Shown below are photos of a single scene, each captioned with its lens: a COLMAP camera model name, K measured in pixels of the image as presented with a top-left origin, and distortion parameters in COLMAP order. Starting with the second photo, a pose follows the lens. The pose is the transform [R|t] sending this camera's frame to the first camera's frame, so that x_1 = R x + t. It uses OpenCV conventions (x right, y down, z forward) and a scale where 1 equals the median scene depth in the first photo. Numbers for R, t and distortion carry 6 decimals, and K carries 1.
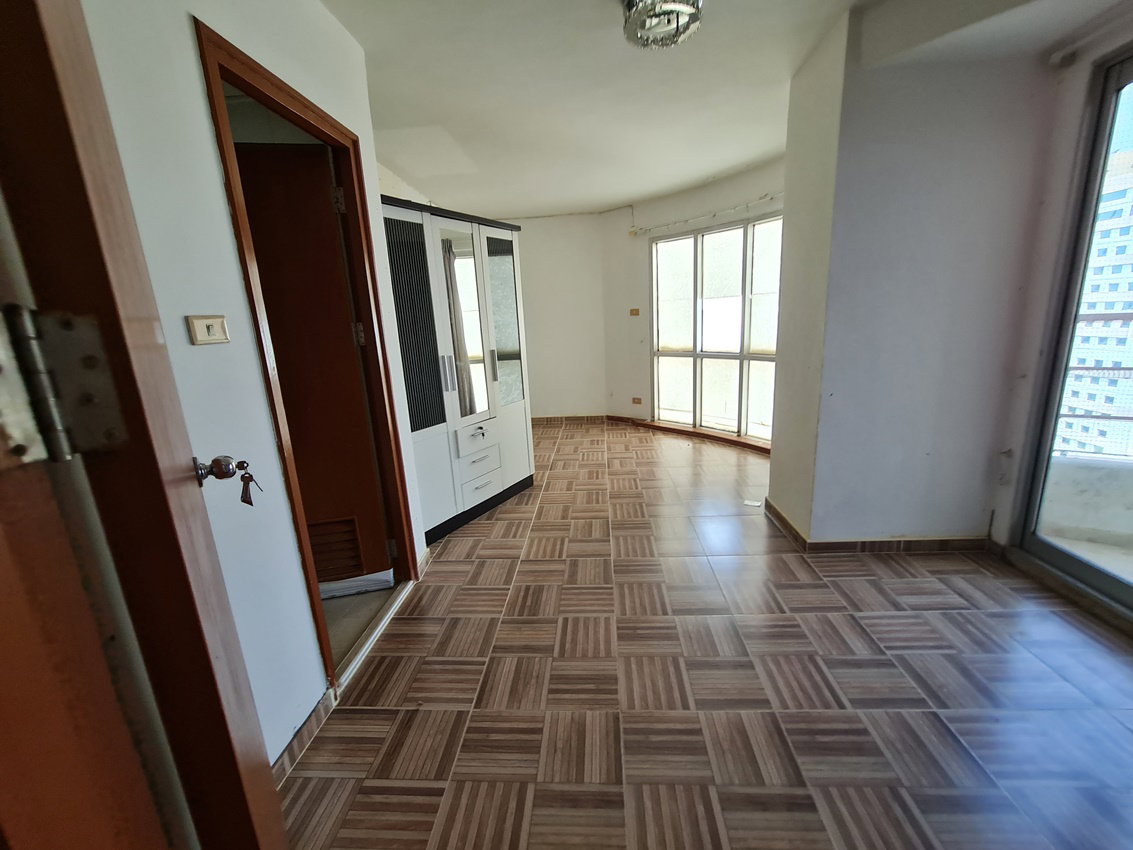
lens RADIAL K [[459.3, 0, 567.8], [0, 459.3, 424.6], [0, 0, 1]] dist [0.001099, 0.000129]
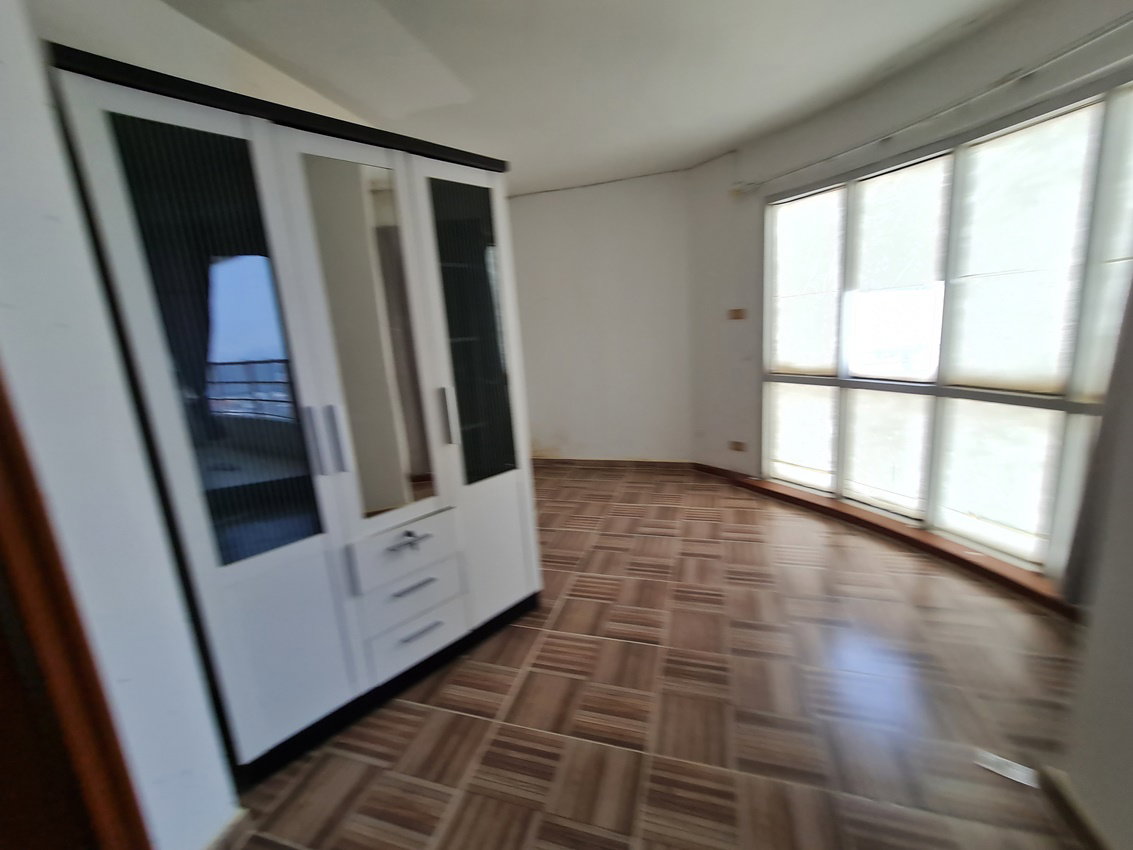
lens RADIAL K [[459.3, 0, 569.1], [0, 459.3, 421.9], [0, 0, 1]] dist [0.001099, 0.000129]
pose [[0.973603, 0.030196, -0.226243, 0.076136], [-0.034065, 0.999332, -0.013217, -0.085879], [0.225693, 0.020575, 0.973981, 0.359166]]
